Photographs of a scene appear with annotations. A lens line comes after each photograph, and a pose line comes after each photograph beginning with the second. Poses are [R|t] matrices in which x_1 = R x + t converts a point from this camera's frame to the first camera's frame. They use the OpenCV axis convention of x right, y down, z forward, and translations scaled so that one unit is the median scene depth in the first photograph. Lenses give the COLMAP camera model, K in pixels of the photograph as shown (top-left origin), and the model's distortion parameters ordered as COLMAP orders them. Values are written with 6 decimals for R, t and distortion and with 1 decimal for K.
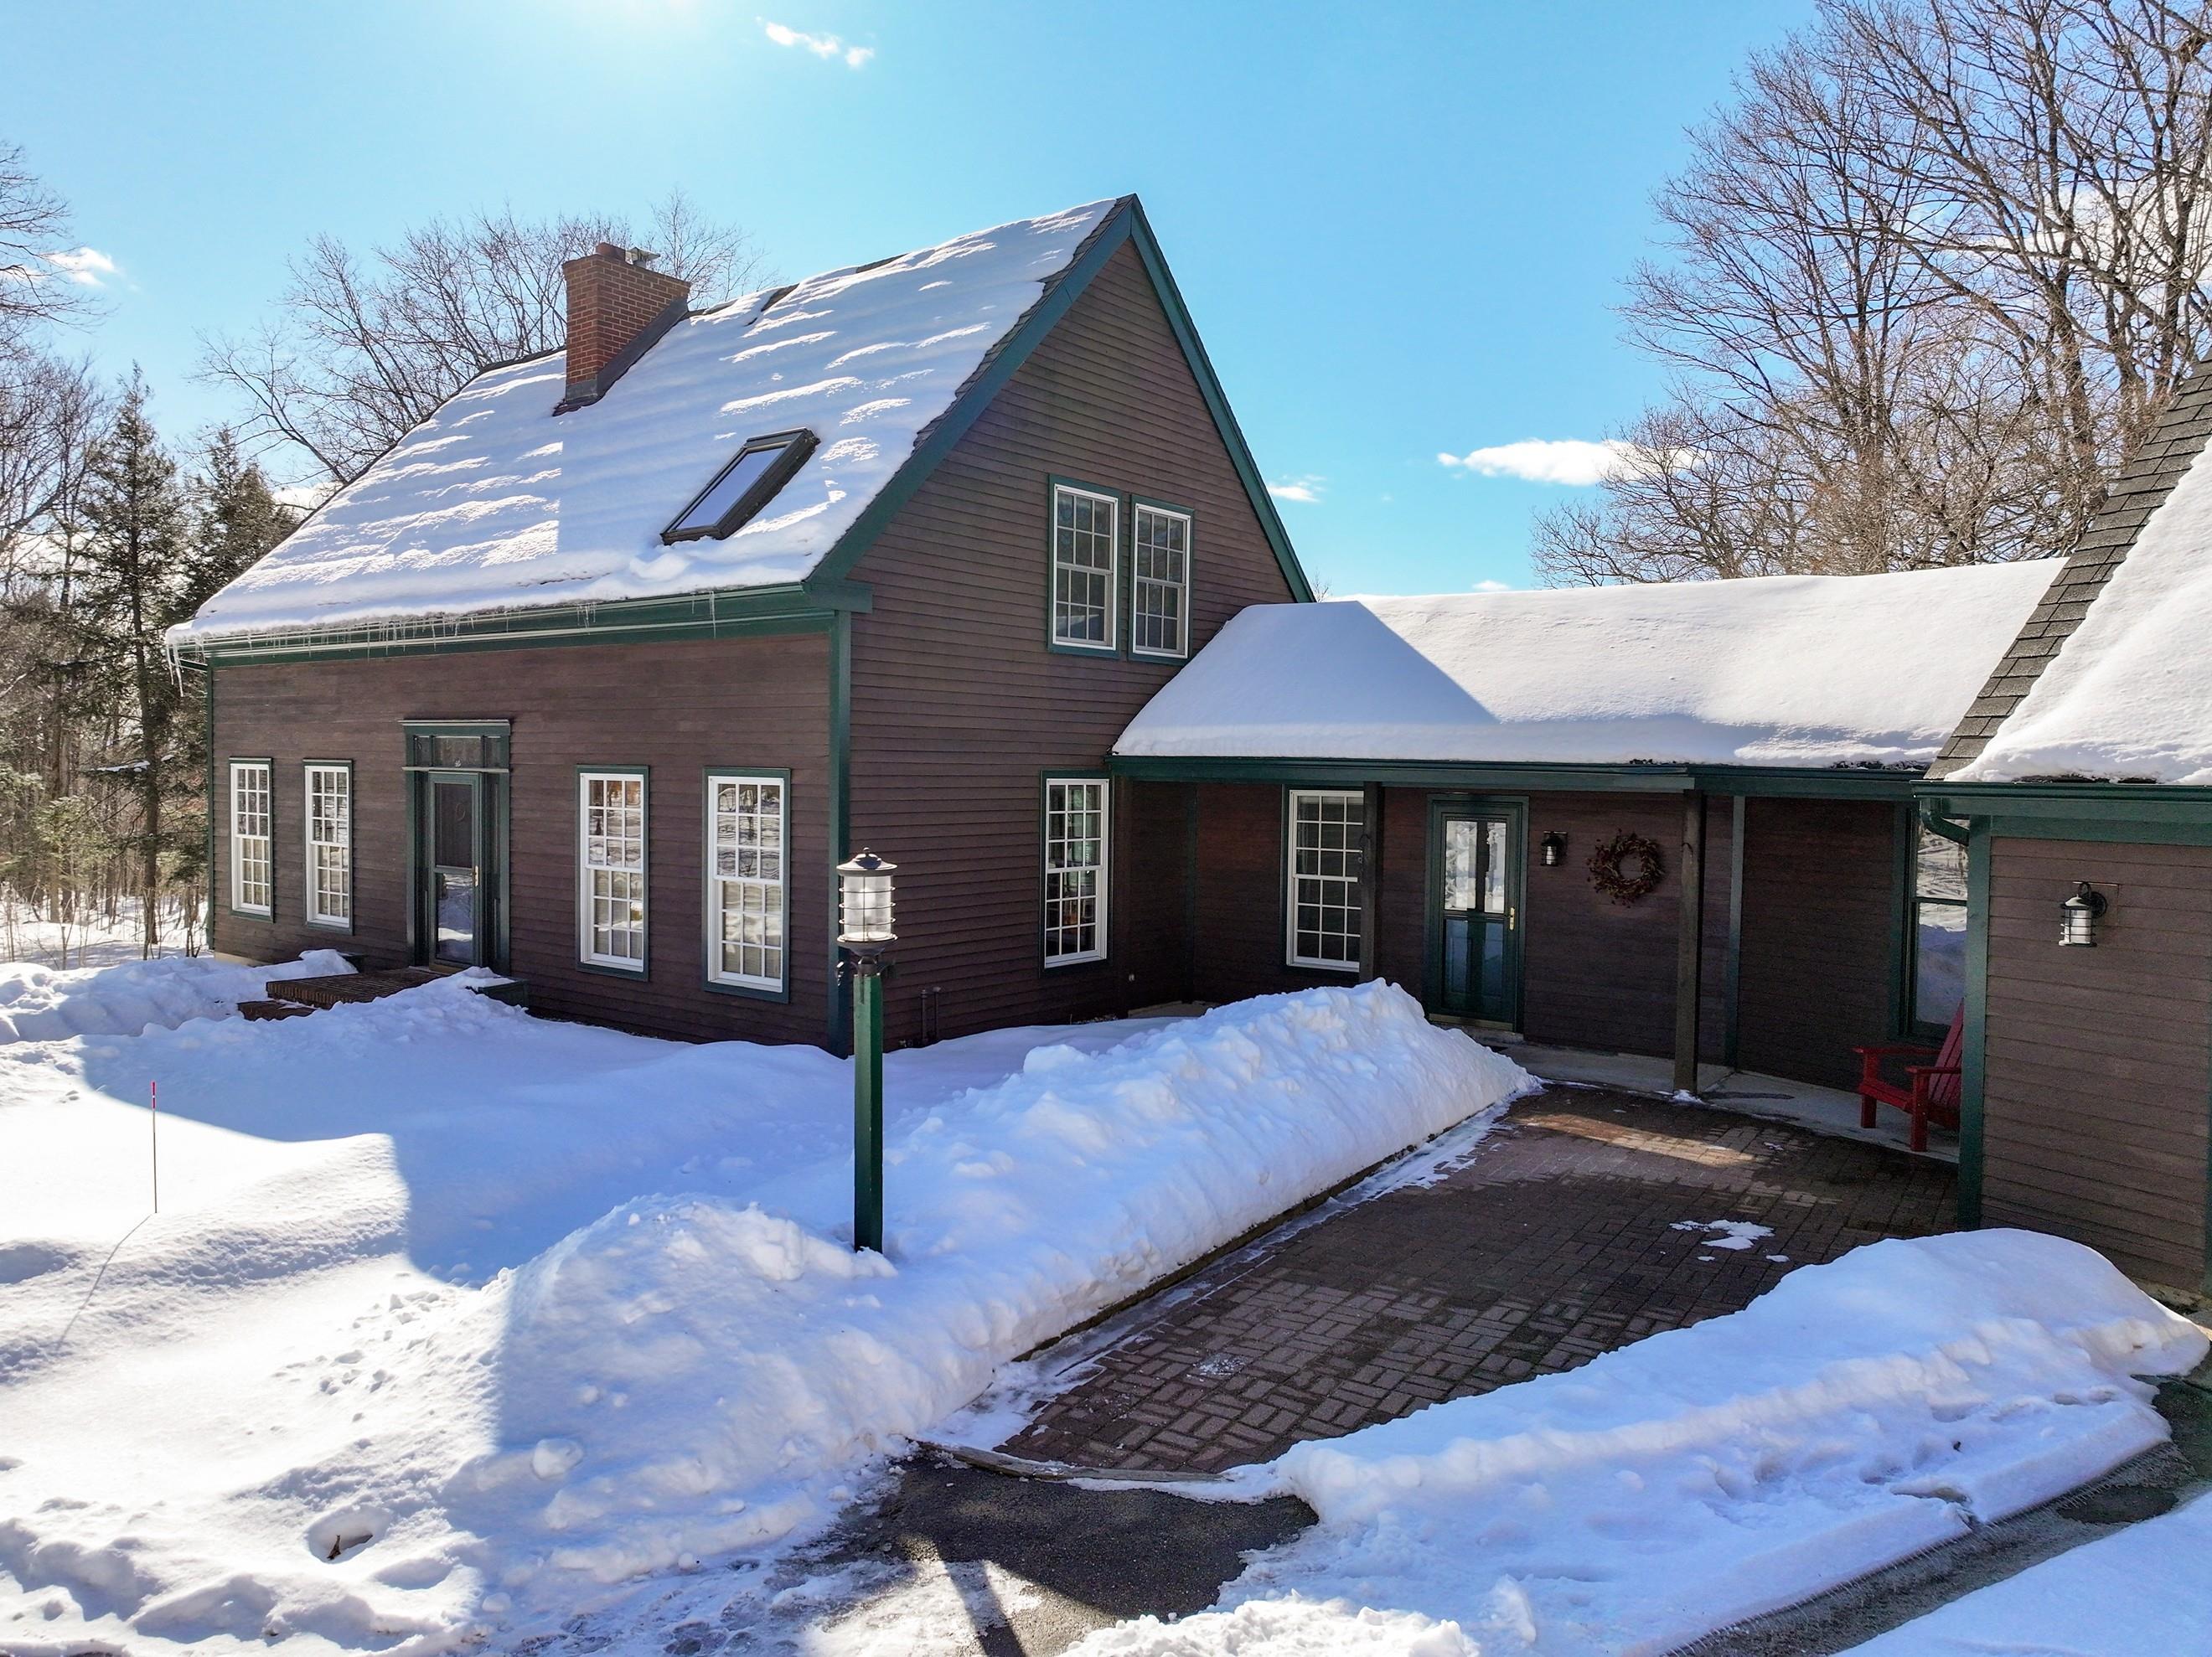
lens RADIAL K [[1512.1, 0, 1109.5], [0, 1512.1, 830.0], [0, 0, 1]] dist [0.019493, 0.001539]
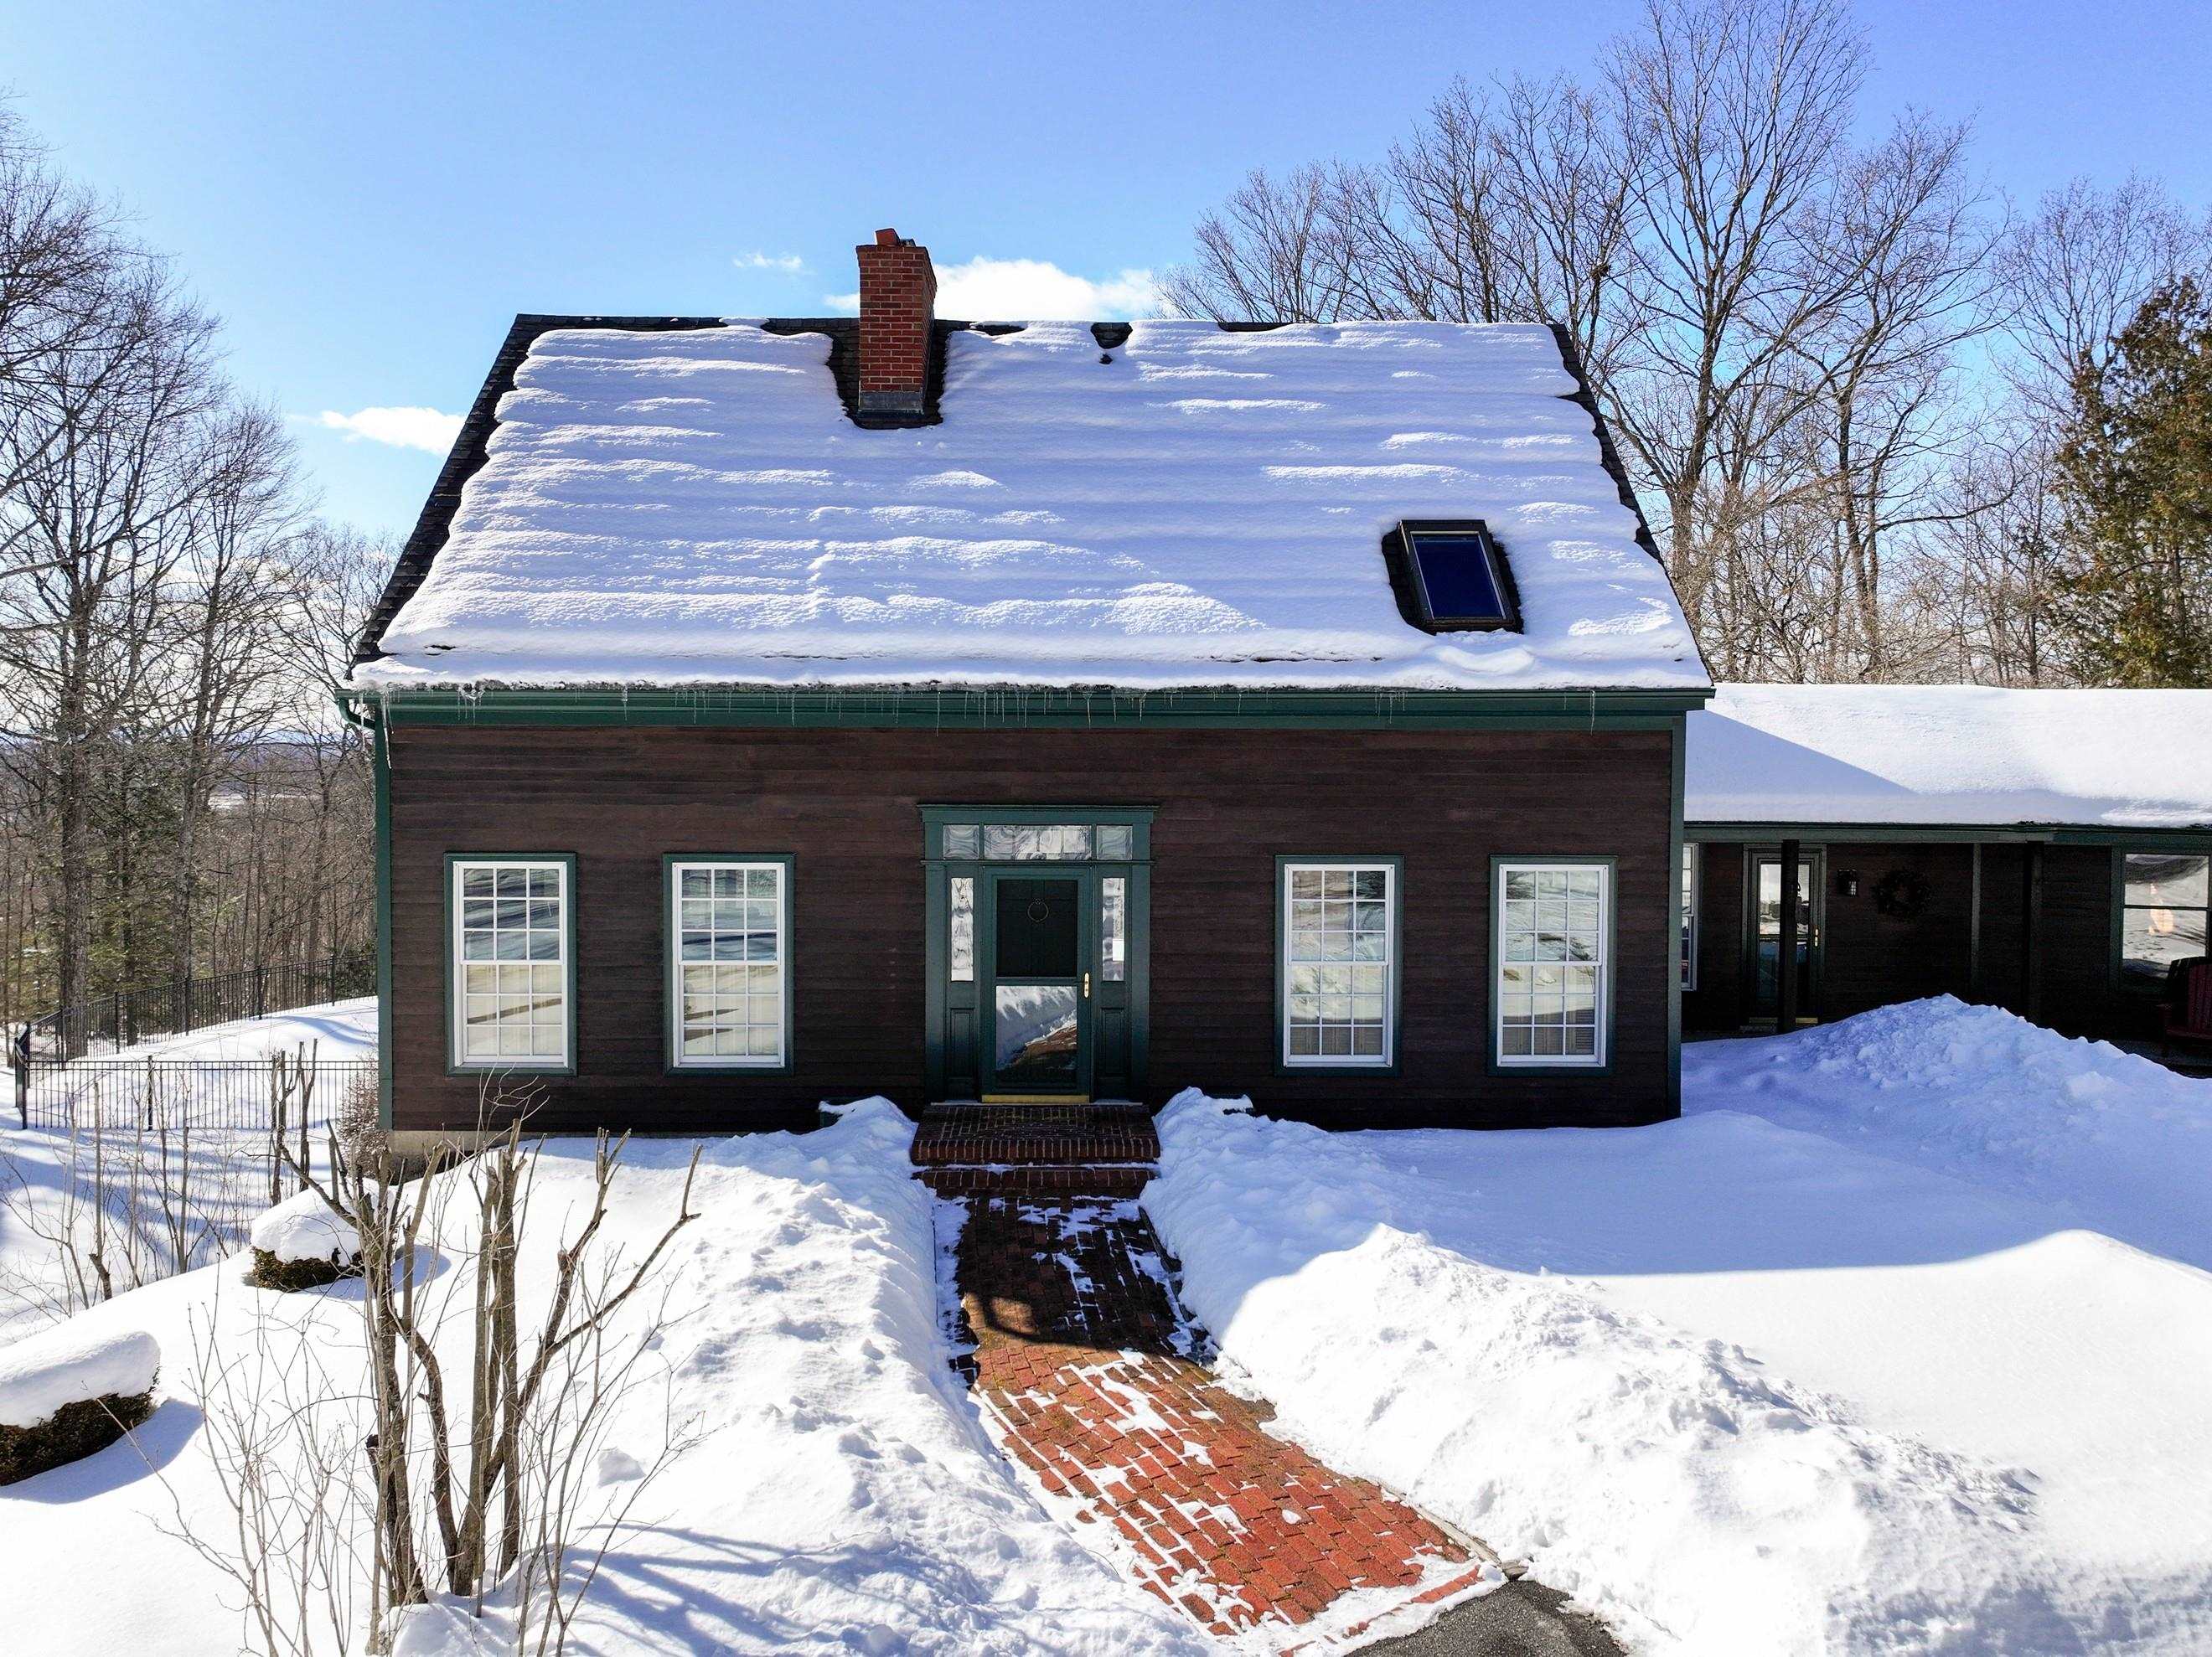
lens RADIAL K [[1512.1, 0, 1103.7], [0, 1512.1, 822.6], [0, 0, 1]] dist [0.019493, 0.001539]
pose [[0.770363, -0.038448, 0.636445, -1.104582], [0.037606, 0.999182, 0.014842, -0.087824], [-0.636495, 0.012500, 0.771179, 0.384672]]
